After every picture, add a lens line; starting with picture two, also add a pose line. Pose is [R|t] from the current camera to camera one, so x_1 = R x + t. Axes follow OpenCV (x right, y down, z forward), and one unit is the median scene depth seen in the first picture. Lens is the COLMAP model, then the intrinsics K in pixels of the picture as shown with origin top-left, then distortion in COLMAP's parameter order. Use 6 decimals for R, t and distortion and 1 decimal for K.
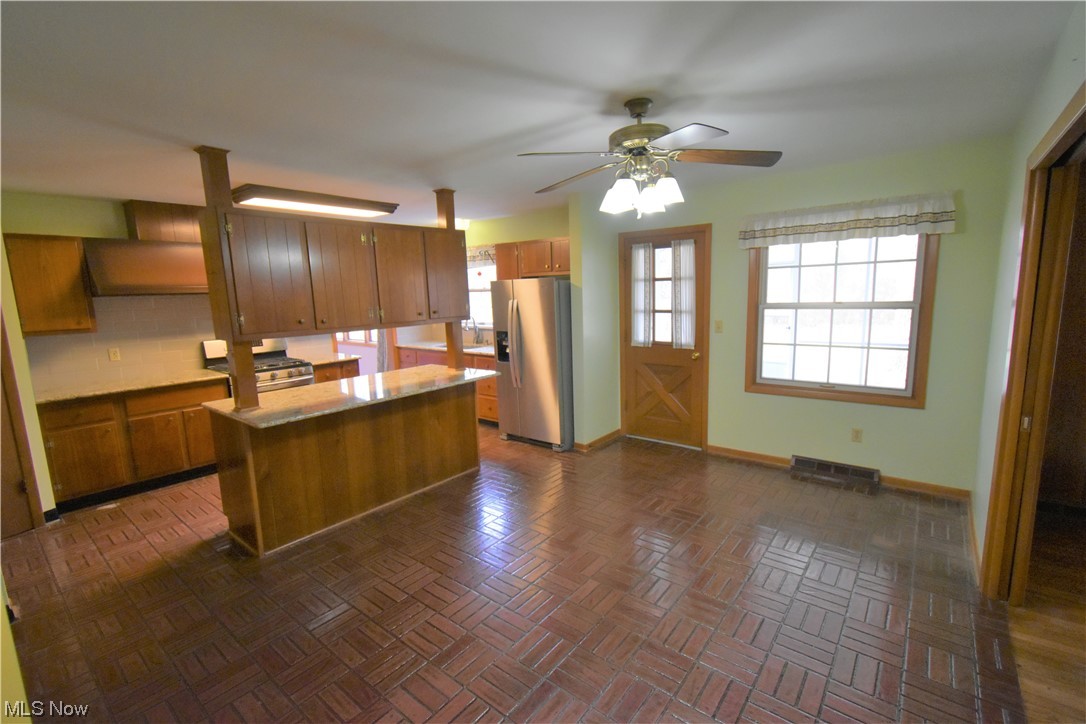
lens RADIAL K [[481.1, 0, 545.7], [0, 481.1, 361.3], [0, 0, 1]] dist [0.004060, -0.001091]
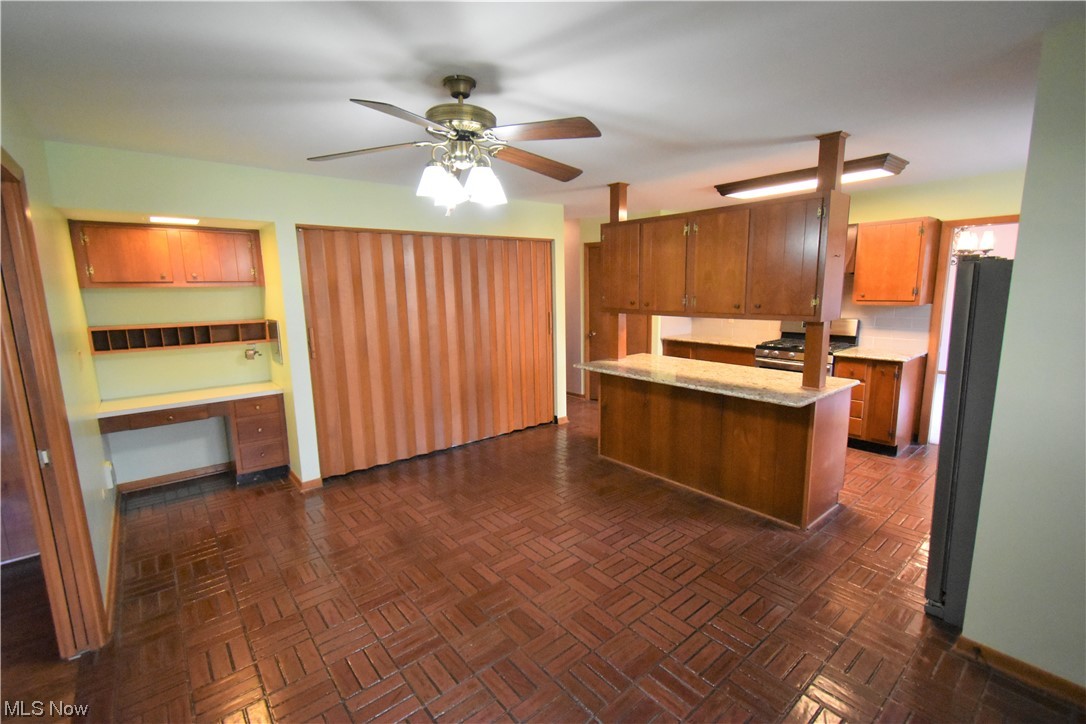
lens RADIAL K [[481.1, 0, 548.2], [0, 481.1, 360.5], [0, 0, 1]] dist [0.004060, -0.001091]
pose [[-0.191047, 0.187792, -0.963450, 0.770811], [-0.125710, 0.968765, 0.213756, -0.170853], [0.973498, 0.161953, -0.161472, 0.957890]]
